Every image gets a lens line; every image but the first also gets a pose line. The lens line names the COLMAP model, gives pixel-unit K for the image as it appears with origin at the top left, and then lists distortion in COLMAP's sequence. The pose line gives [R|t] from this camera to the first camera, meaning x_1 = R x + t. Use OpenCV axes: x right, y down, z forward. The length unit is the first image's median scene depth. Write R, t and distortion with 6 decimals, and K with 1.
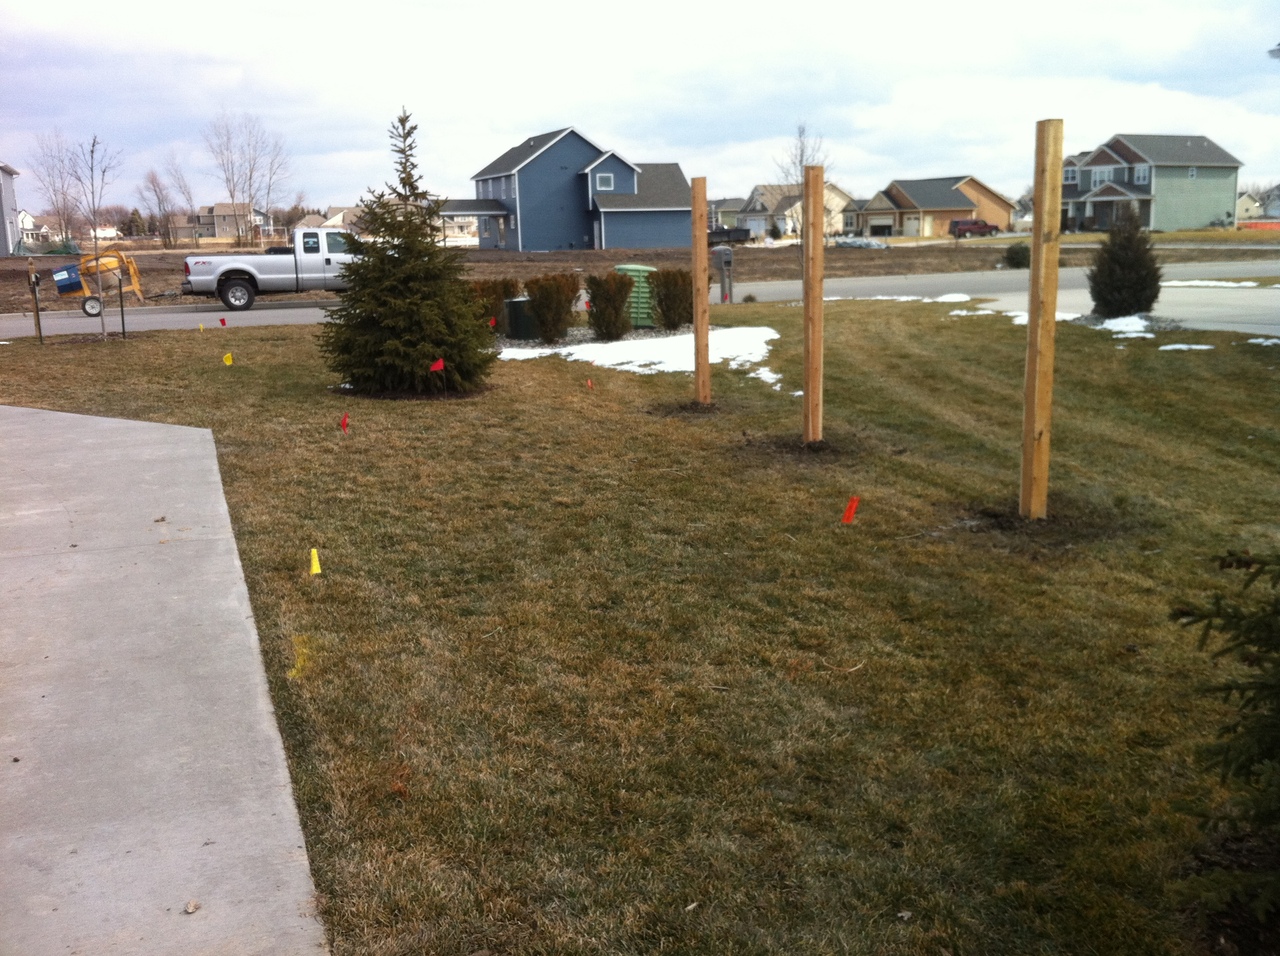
lens RADIAL K [[1190.8, 0, 640.0], [0, 1190.8, 478.0], [0, 0, 1]] dist [0.129212, -0.436497]
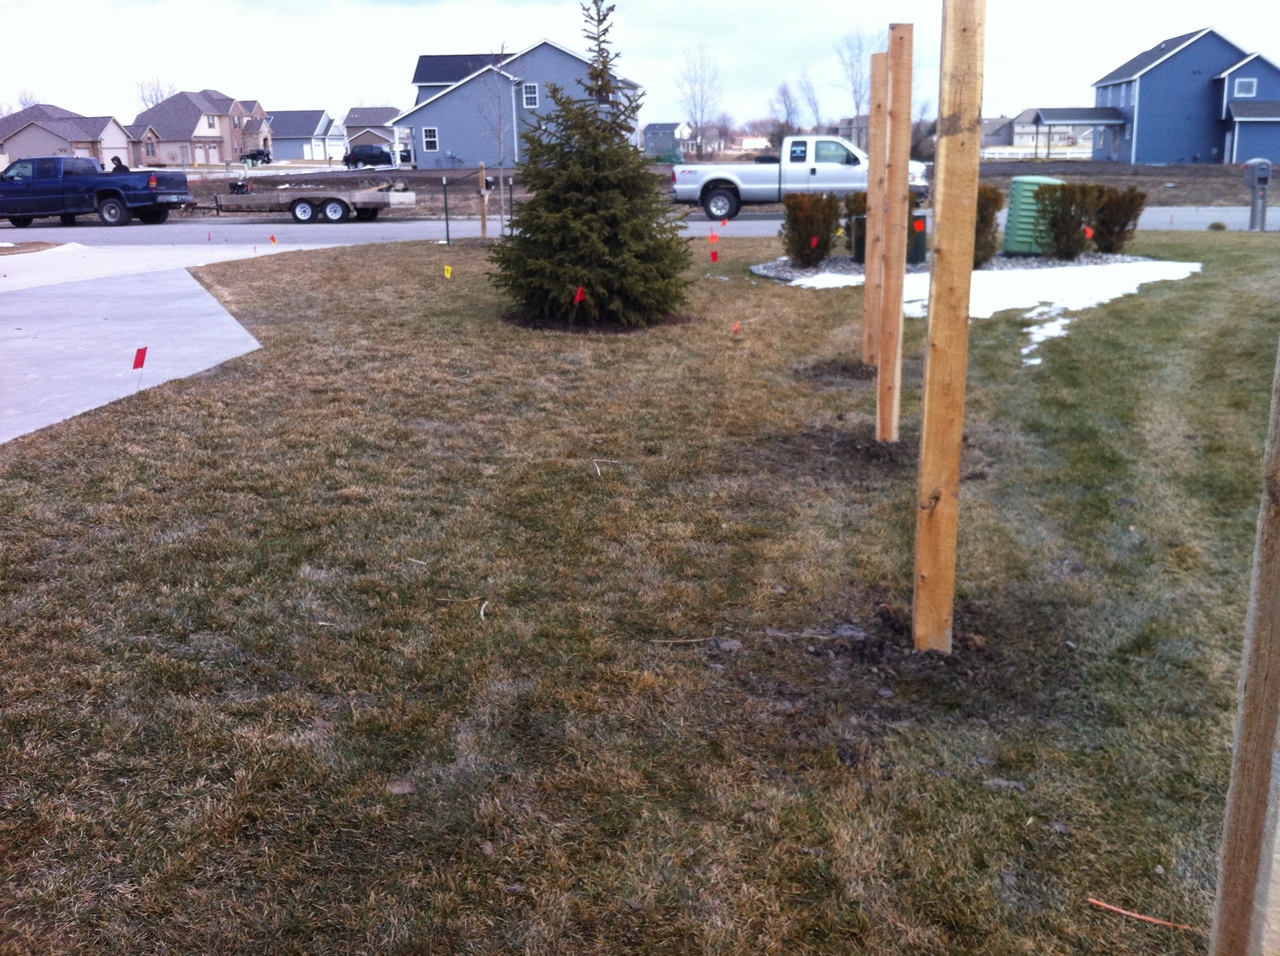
lens RADIAL K [[1198.4, 0, 638.1], [0, 1198.4, 448.1], [0, 0, 1]] dist [0.045332, -0.171828]
pose [[0.880790, 0.118631, -0.458406, 0.084443], [-0.097302, 0.992793, 0.069966, -0.015324], [0.463402, -0.017022, 0.885985, 0.085869]]
